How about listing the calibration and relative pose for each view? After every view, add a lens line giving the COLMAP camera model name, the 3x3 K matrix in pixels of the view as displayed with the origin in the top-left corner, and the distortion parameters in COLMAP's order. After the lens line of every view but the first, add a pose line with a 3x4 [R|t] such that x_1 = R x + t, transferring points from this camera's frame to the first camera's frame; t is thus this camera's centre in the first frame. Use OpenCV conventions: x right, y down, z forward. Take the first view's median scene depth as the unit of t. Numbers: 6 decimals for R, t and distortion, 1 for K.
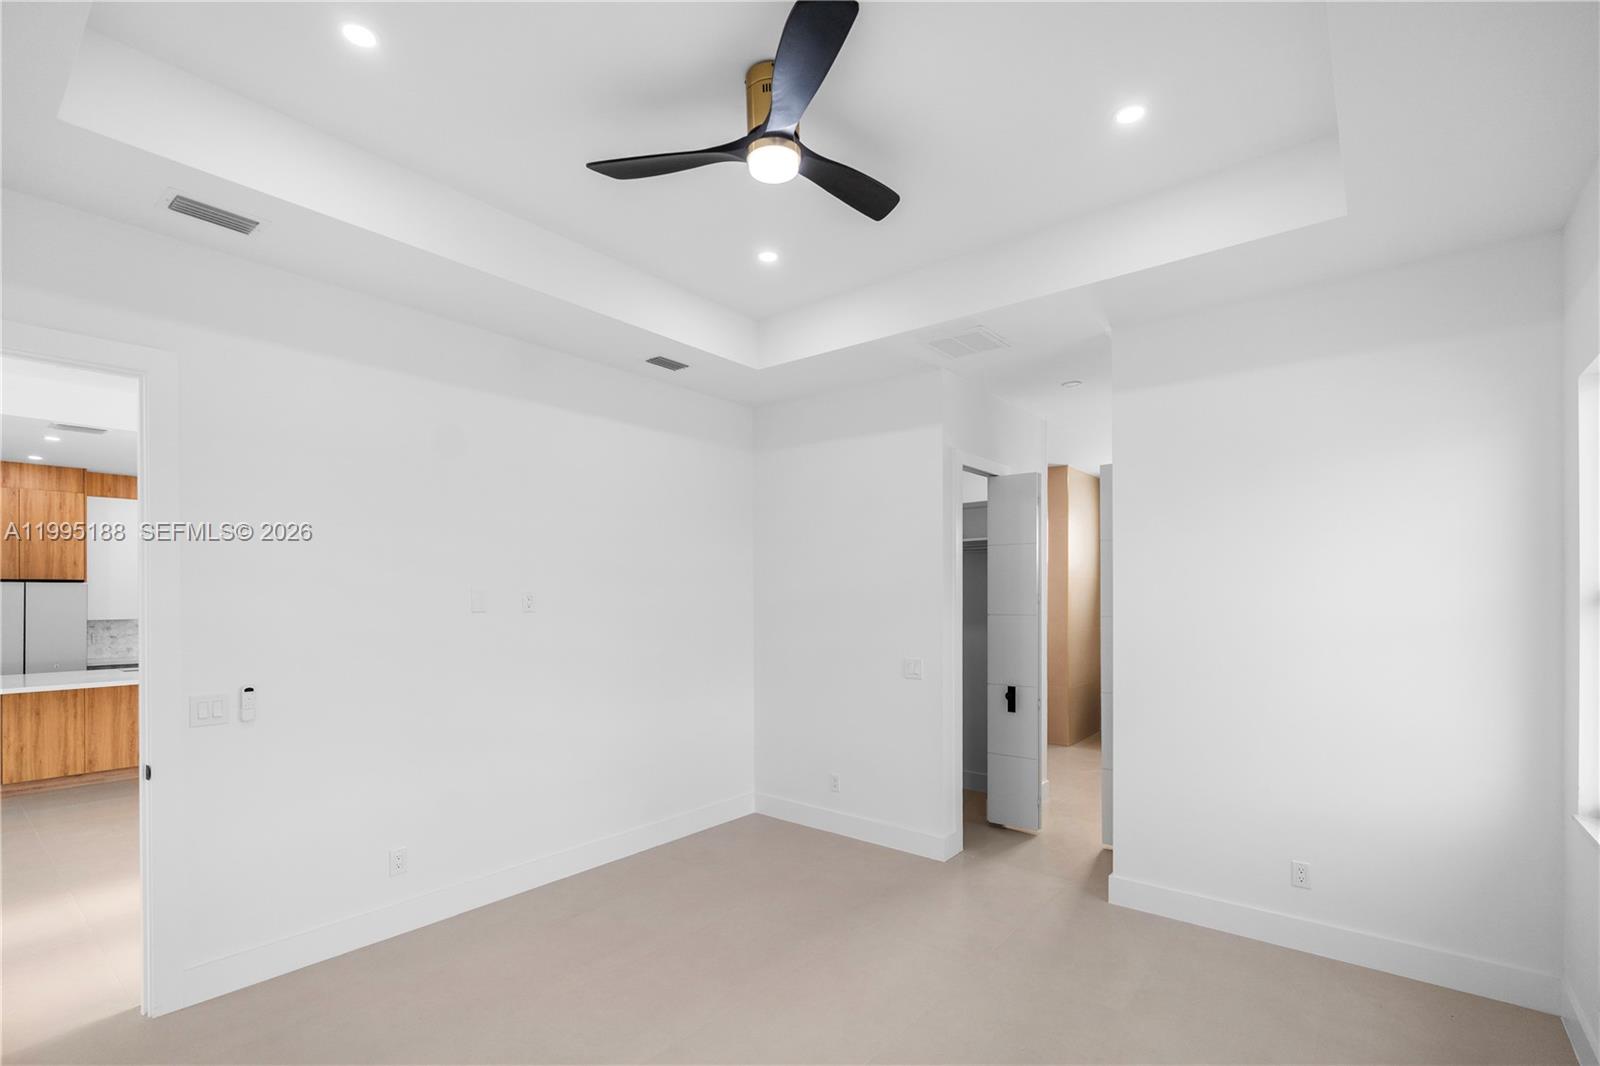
lens RADIAL K [[728.5, 0, 793.1], [0, 728.5, 592.2], [0, 0, 1]] dist [-0.001177, -0.000189]
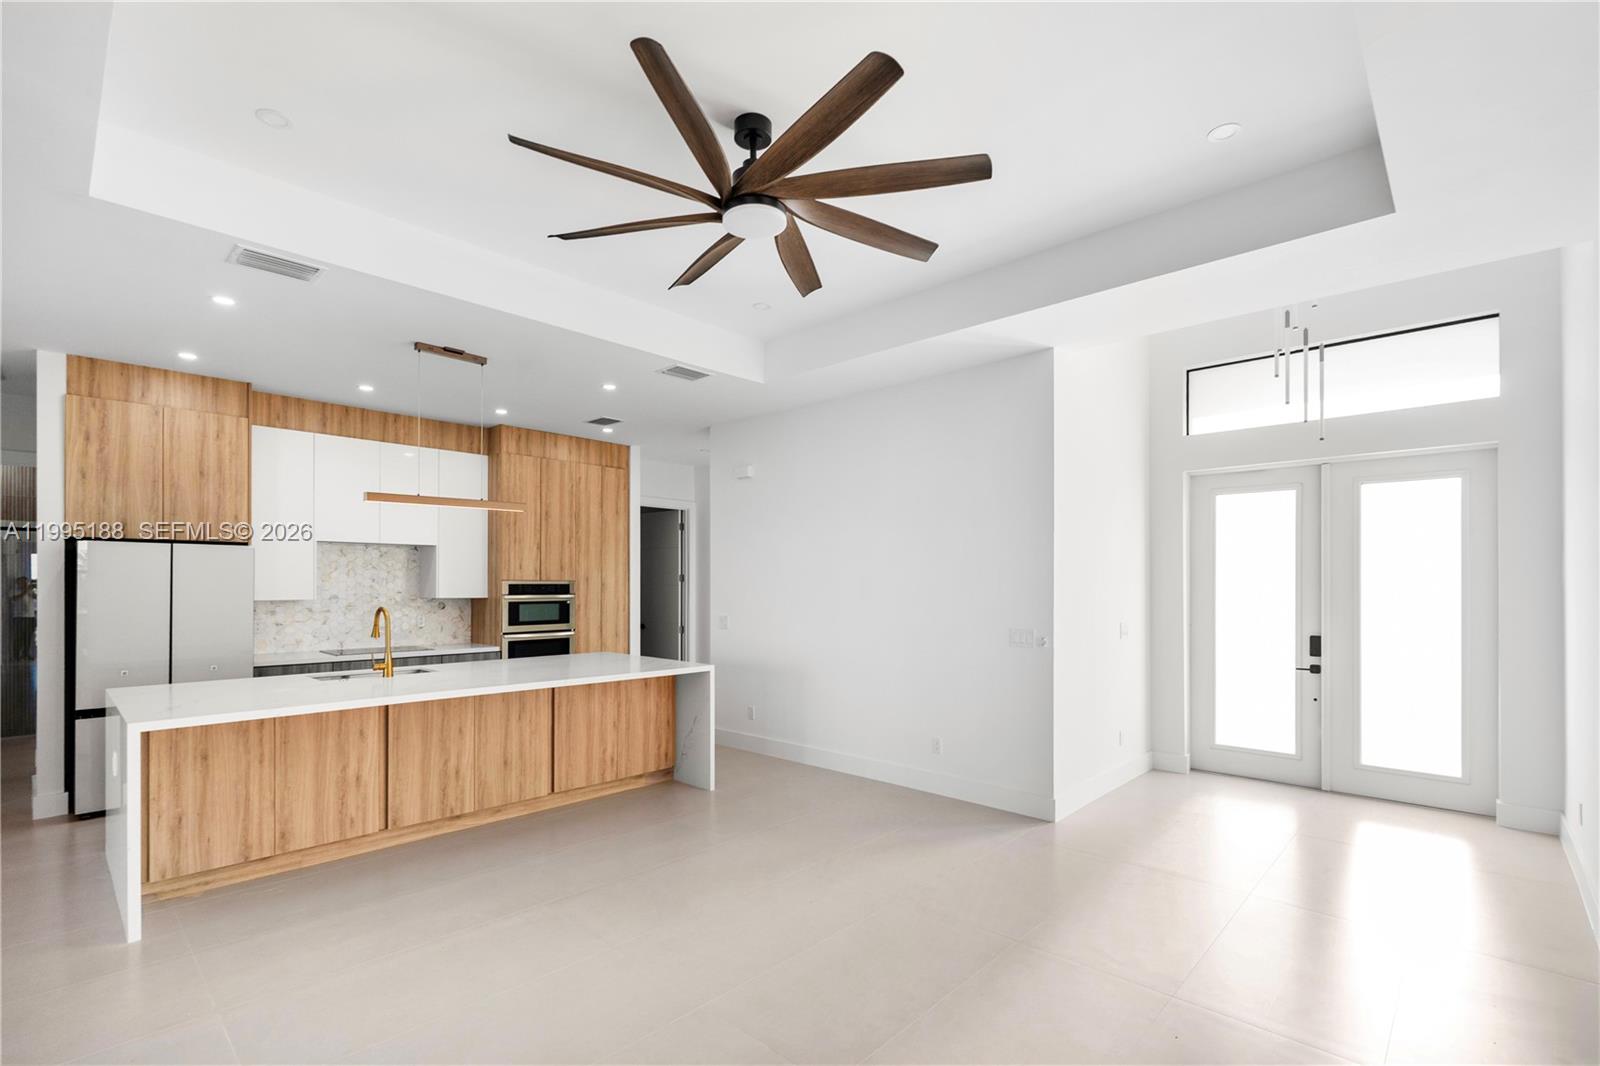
lens RADIAL K [[722.4, 0, 793.9], [0, 722.4, 578.1], [0, 0, 1]] dist [-0.002734, -0.000221]
pose [[0.997136, 0.000810, -0.075630, -0.495584], [-0.001006, 0.999996, -0.002557, 0.022712], [0.075628, 0.002625, 0.997133, 0.434380]]
